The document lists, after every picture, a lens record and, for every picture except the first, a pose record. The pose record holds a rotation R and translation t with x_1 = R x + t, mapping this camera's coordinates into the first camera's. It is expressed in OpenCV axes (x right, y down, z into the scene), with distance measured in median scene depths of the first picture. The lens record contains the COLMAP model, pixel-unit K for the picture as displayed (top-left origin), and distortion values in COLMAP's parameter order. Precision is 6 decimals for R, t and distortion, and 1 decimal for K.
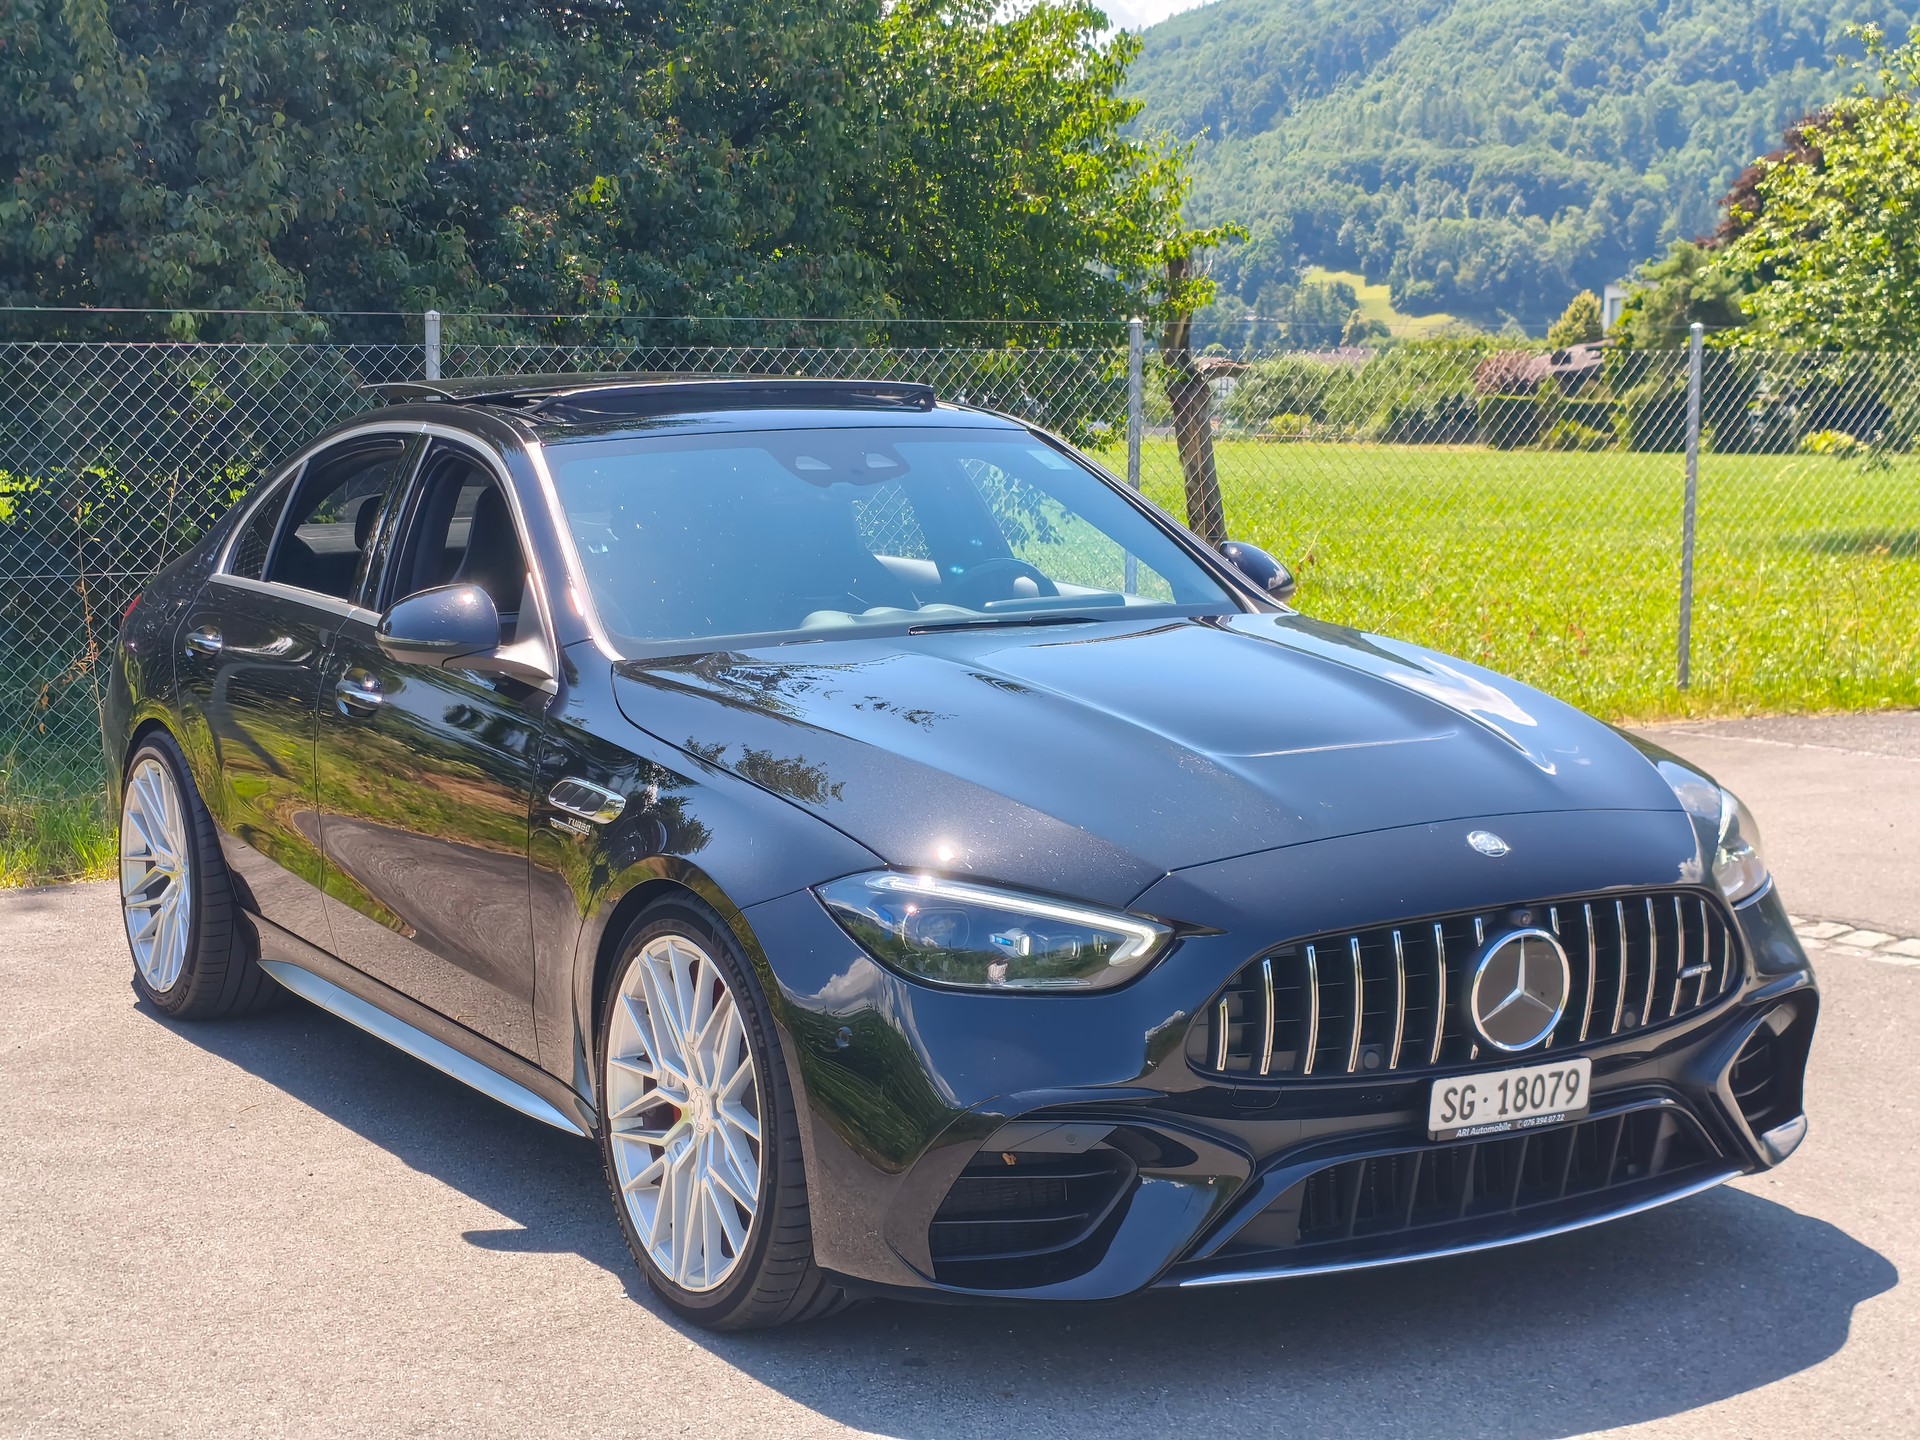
lens RADIAL K [[3150.8, 0, 951.2], [0, 3150.8, 722.6], [0, 0, 1]] dist [0.076960, 0.000000]
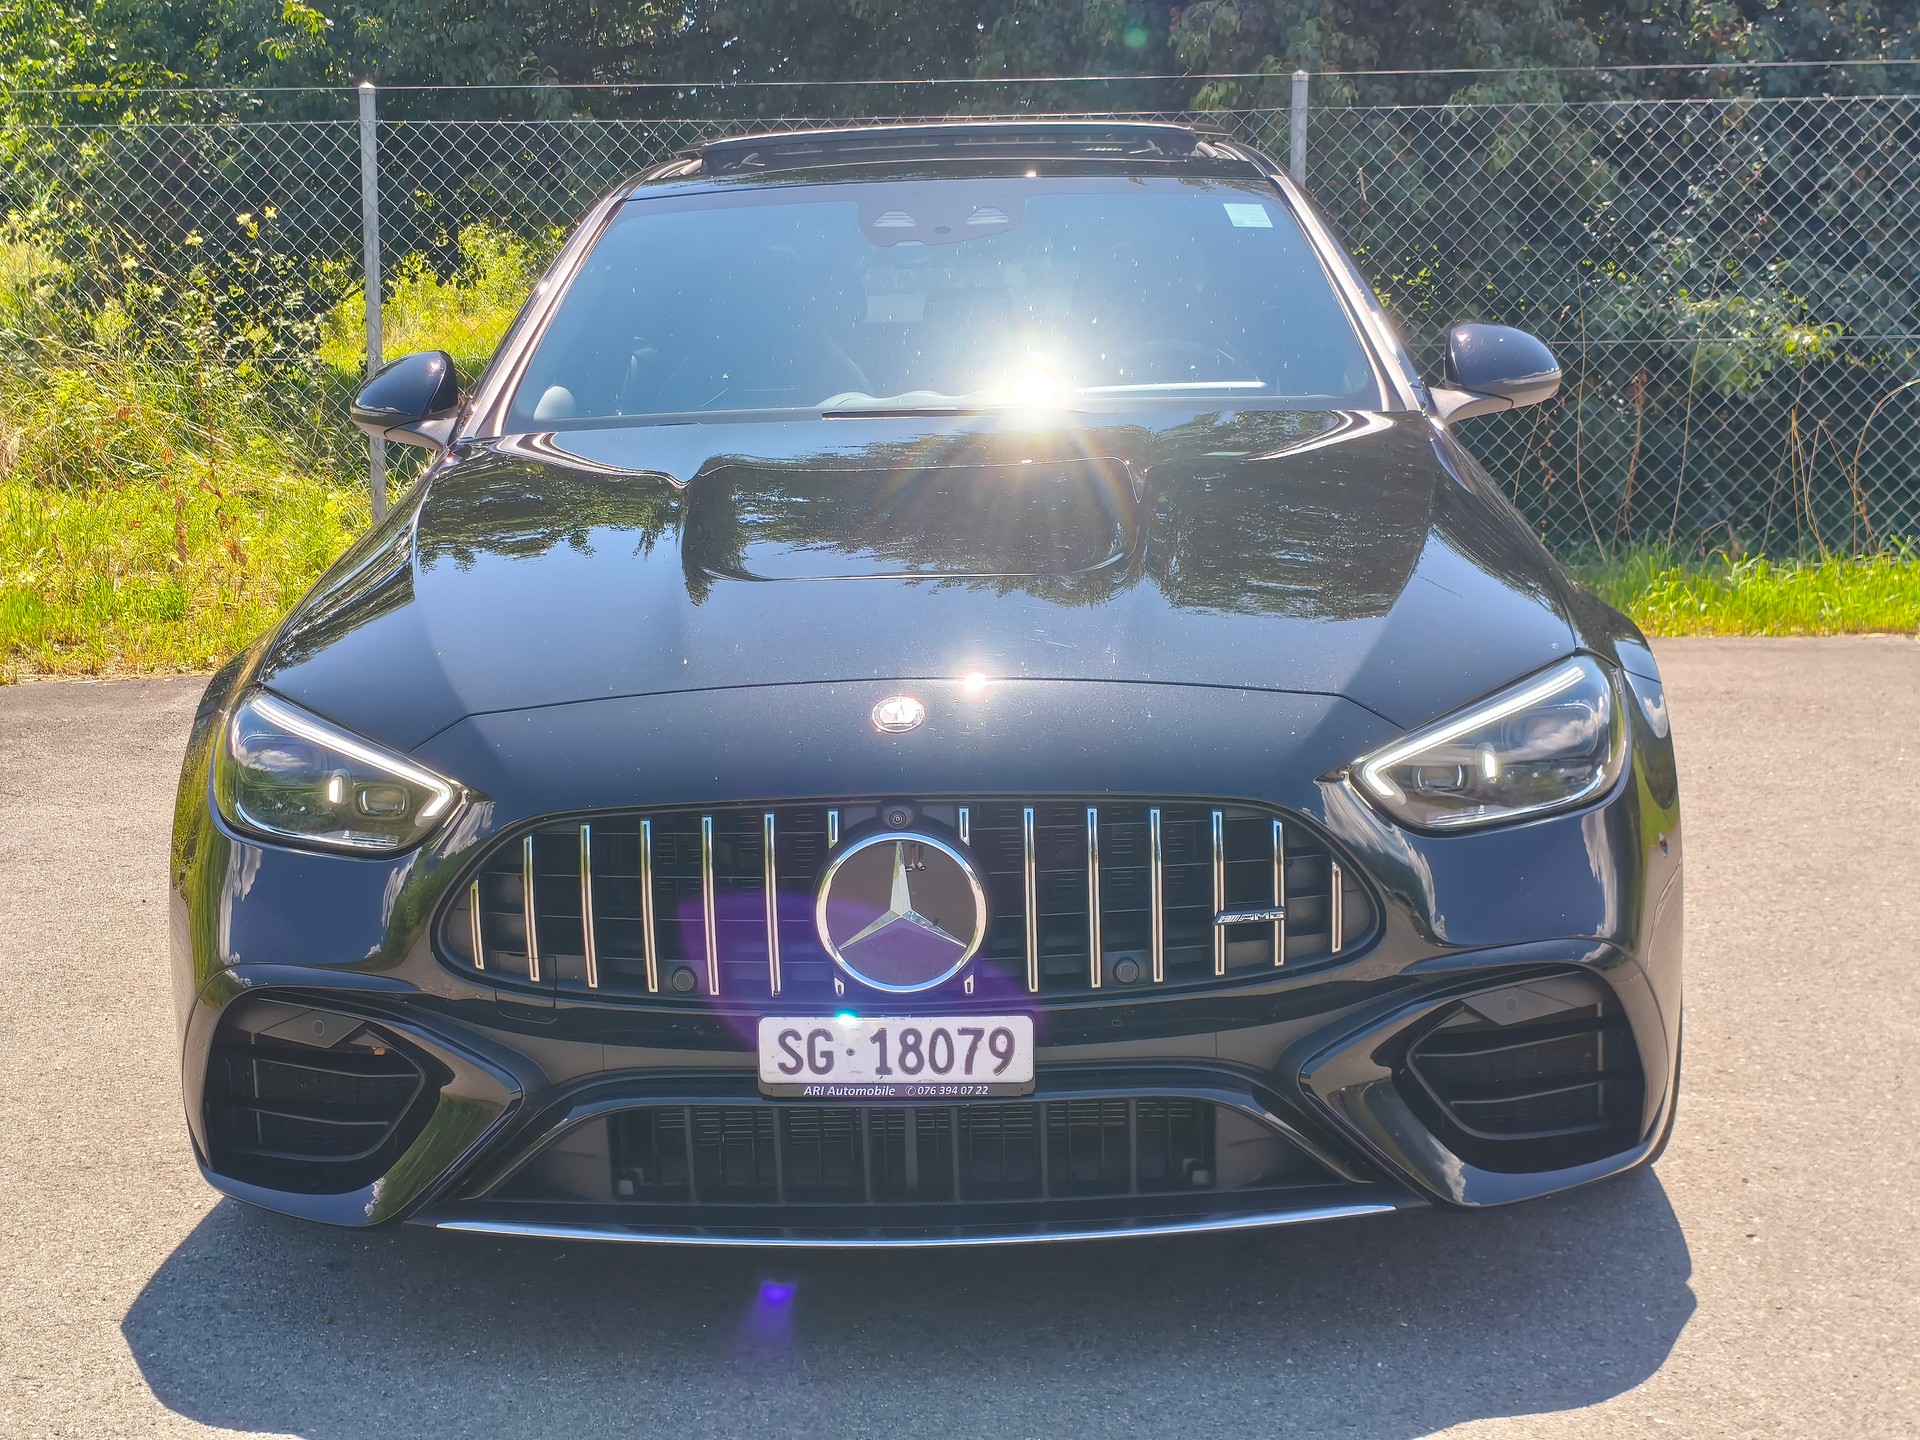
lens RADIAL K [[3150.8, 0, 955.4], [0, 3150.8, 720.2], [0, 0, 1]] dist [0.076960, 0.000000]
pose [[0.831501, 0.082741, -0.549327, 0.595109], [-0.043549, 0.995511, 0.084028, -0.023819], [0.553814, -0.045947, 0.831372, 0.390492]]
